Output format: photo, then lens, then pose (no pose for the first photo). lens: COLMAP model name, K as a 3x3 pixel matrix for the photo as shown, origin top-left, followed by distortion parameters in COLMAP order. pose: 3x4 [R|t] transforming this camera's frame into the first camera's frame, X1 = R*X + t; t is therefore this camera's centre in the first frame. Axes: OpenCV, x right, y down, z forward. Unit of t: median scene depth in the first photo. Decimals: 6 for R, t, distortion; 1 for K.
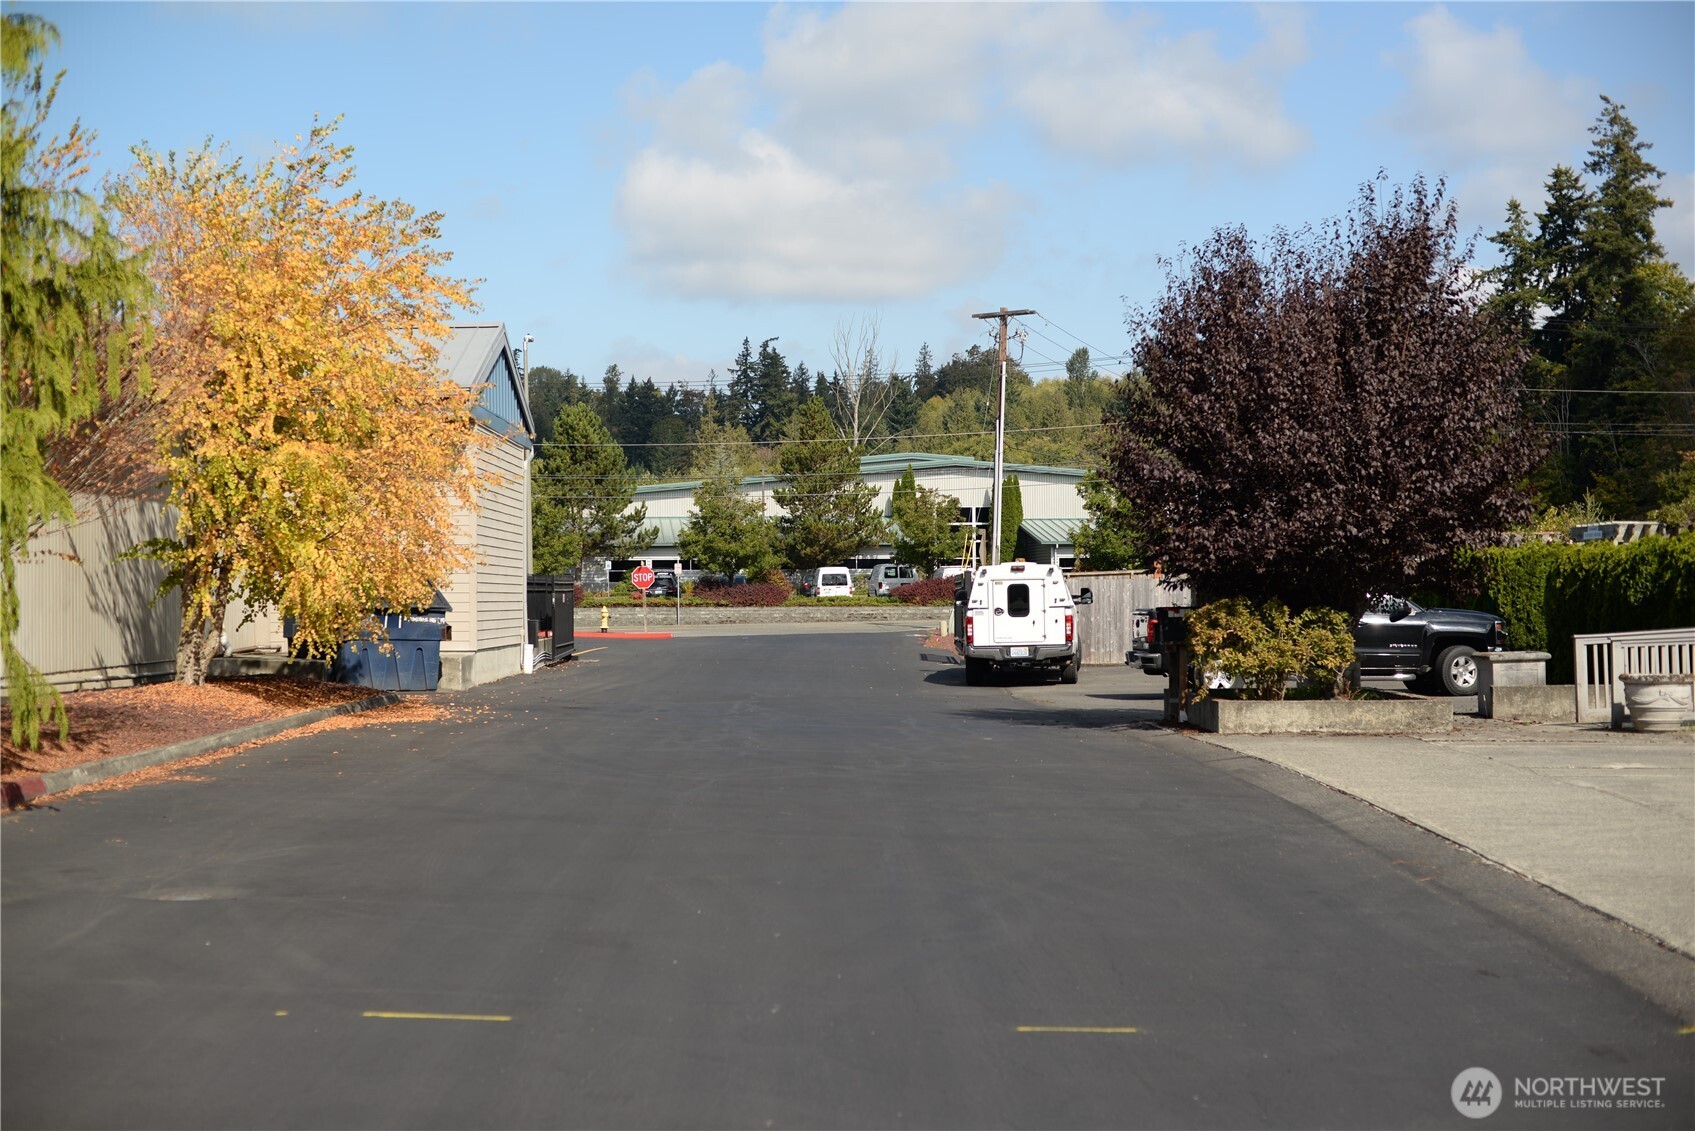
lens RADIAL K [[2426.6, 0, 847.5], [0, 2426.6, 565.5], [0, 0, 1]] dist [-0.123359, 0.162823]
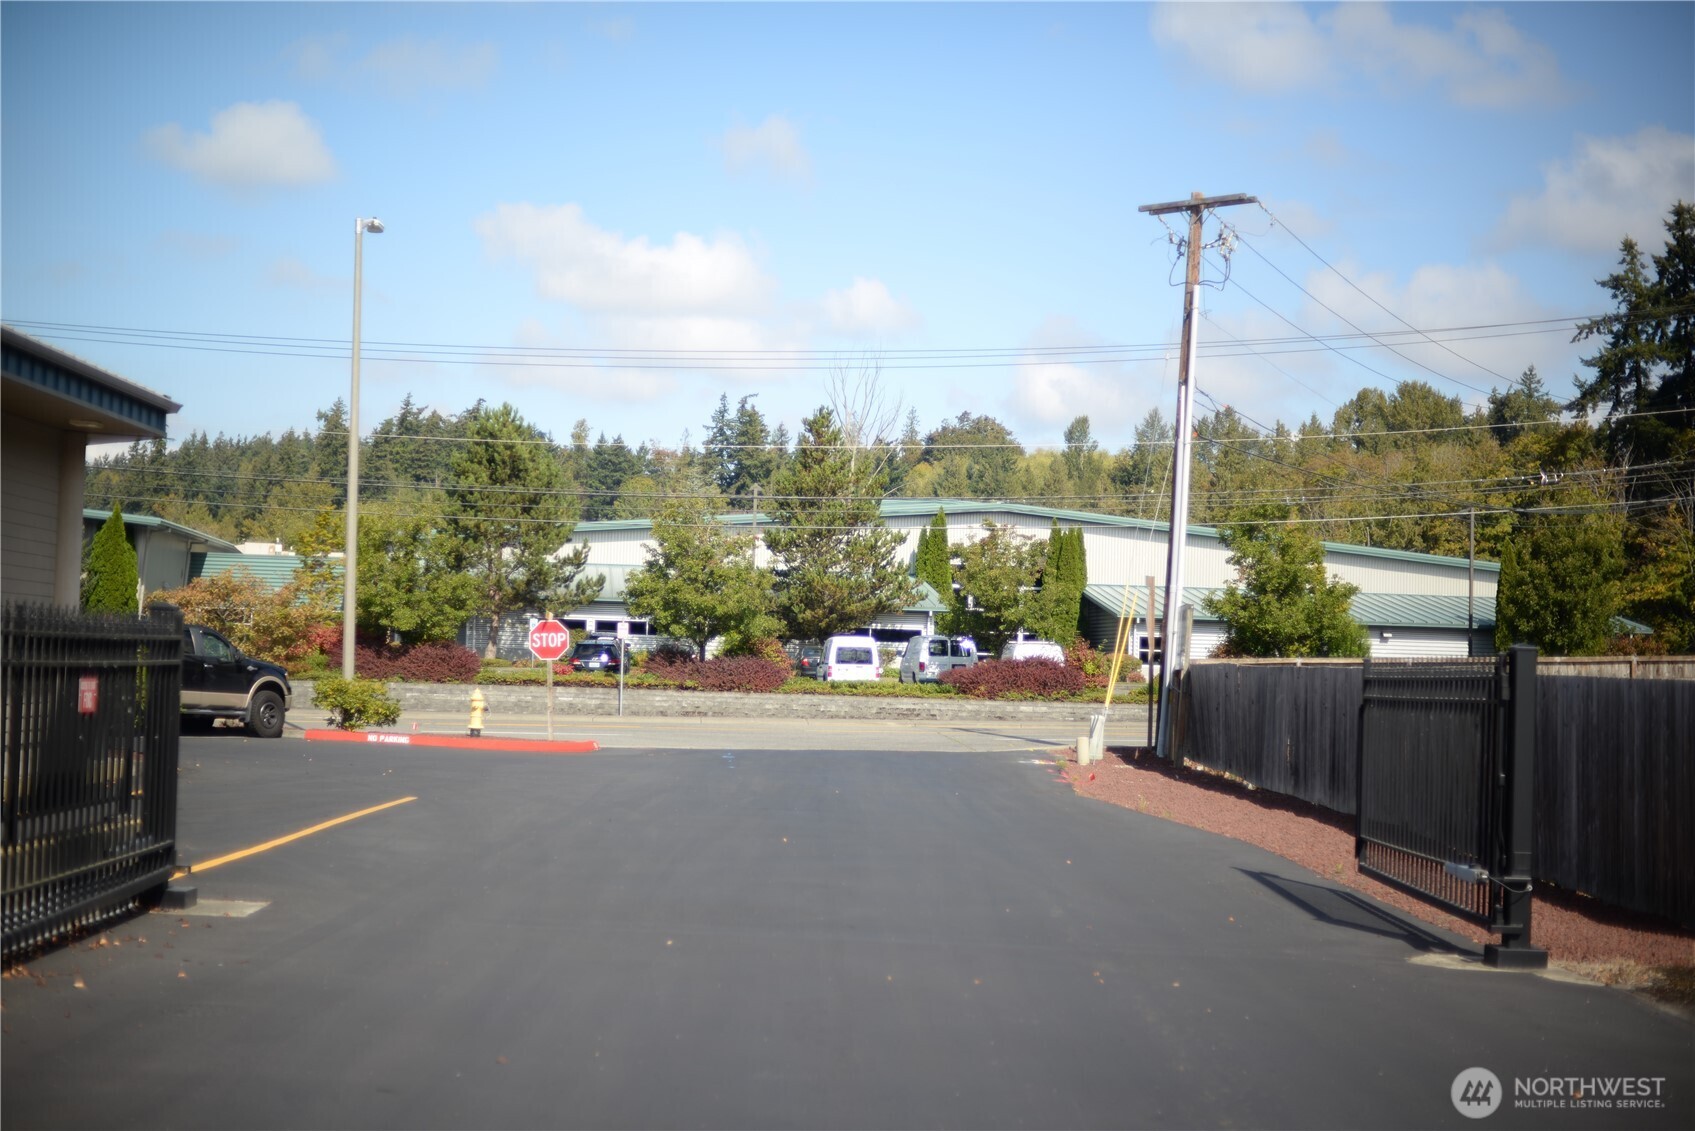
lens RADIAL K [[2426.6, 0, 847.5], [0, 2426.6, 565.5], [0, 0, 1]] dist [-0.123359, 0.162823]
pose [[0.999292, 0.035482, 0.012509, -0.013813], [-0.035074, 0.998890, -0.031443, 0.001695], [-0.013610, 0.030982, 0.999427, 0.263870]]
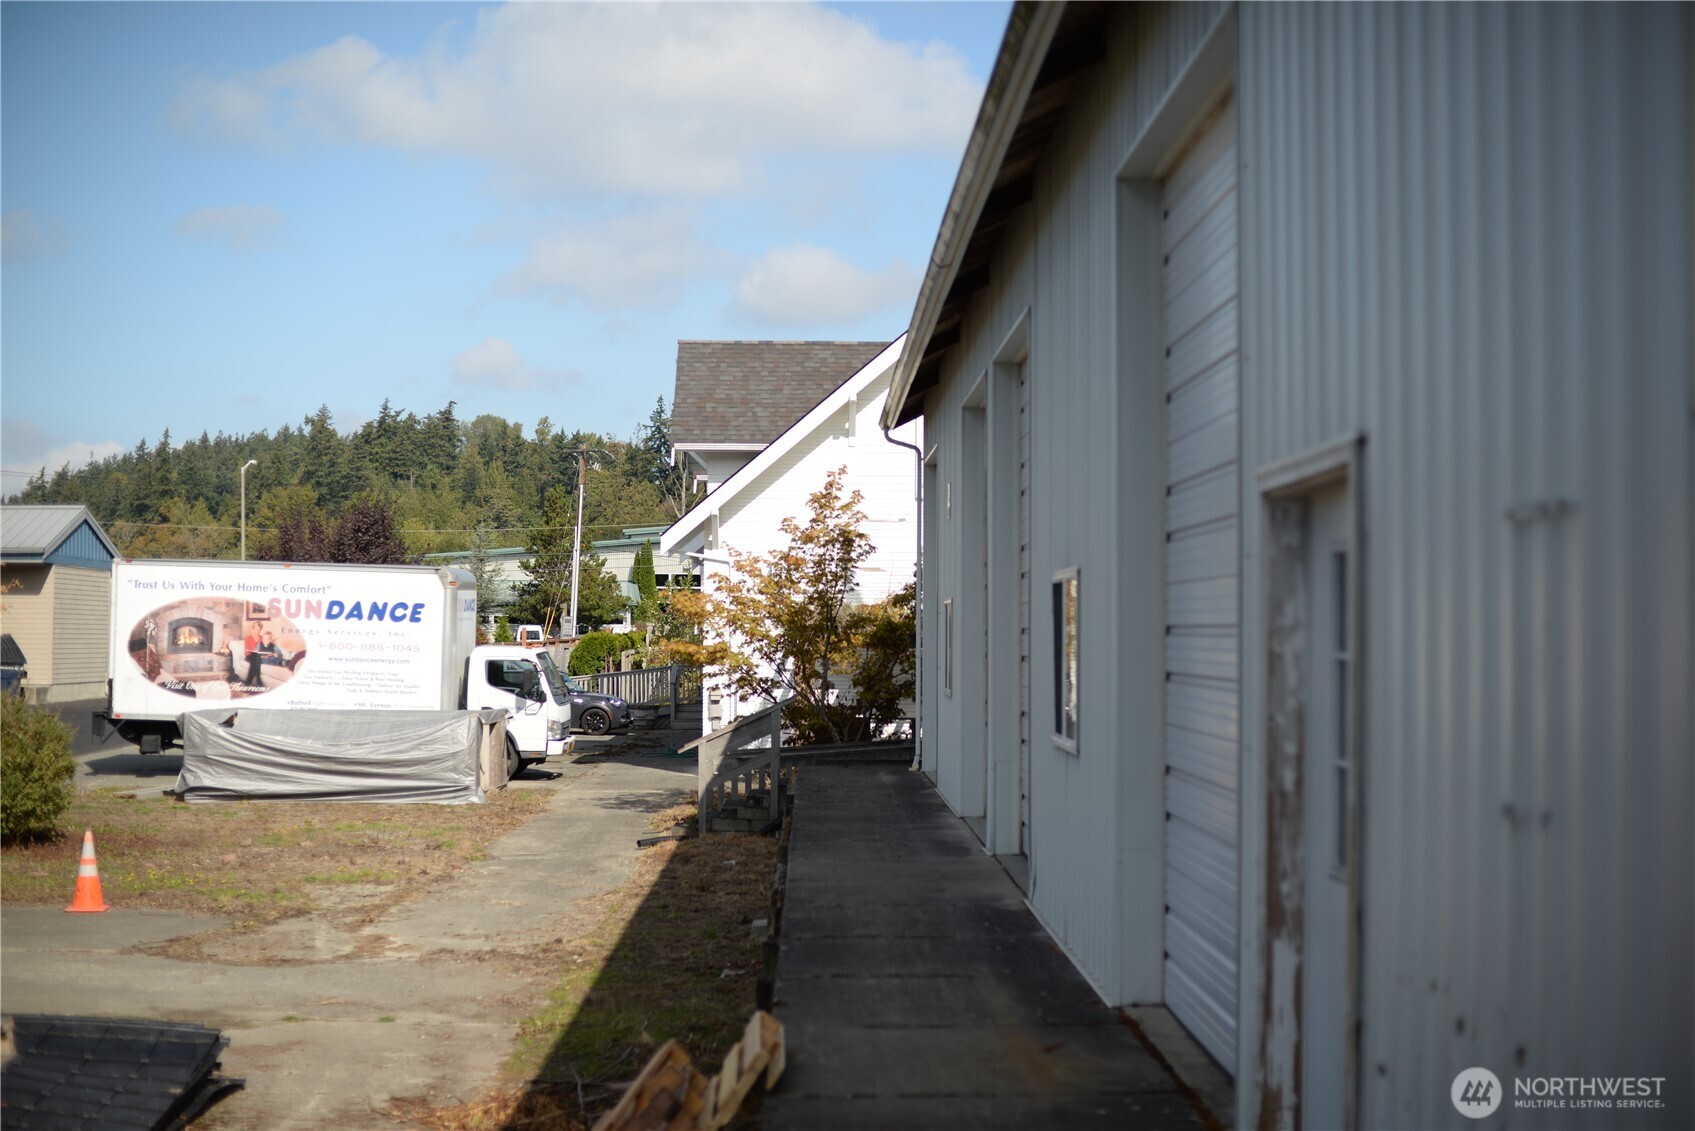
lens RADIAL K [[2426.6, 0, 847.5], [0, 2426.6, 565.5], [0, 0, 1]] dist [-0.123359, 0.162823]
pose [[0.999897, 0.010448, 0.009830, 0.125096], [-0.010276, 0.999797, -0.017316, -0.008806], [-0.010009, 0.017213, 0.999802, -0.246481]]
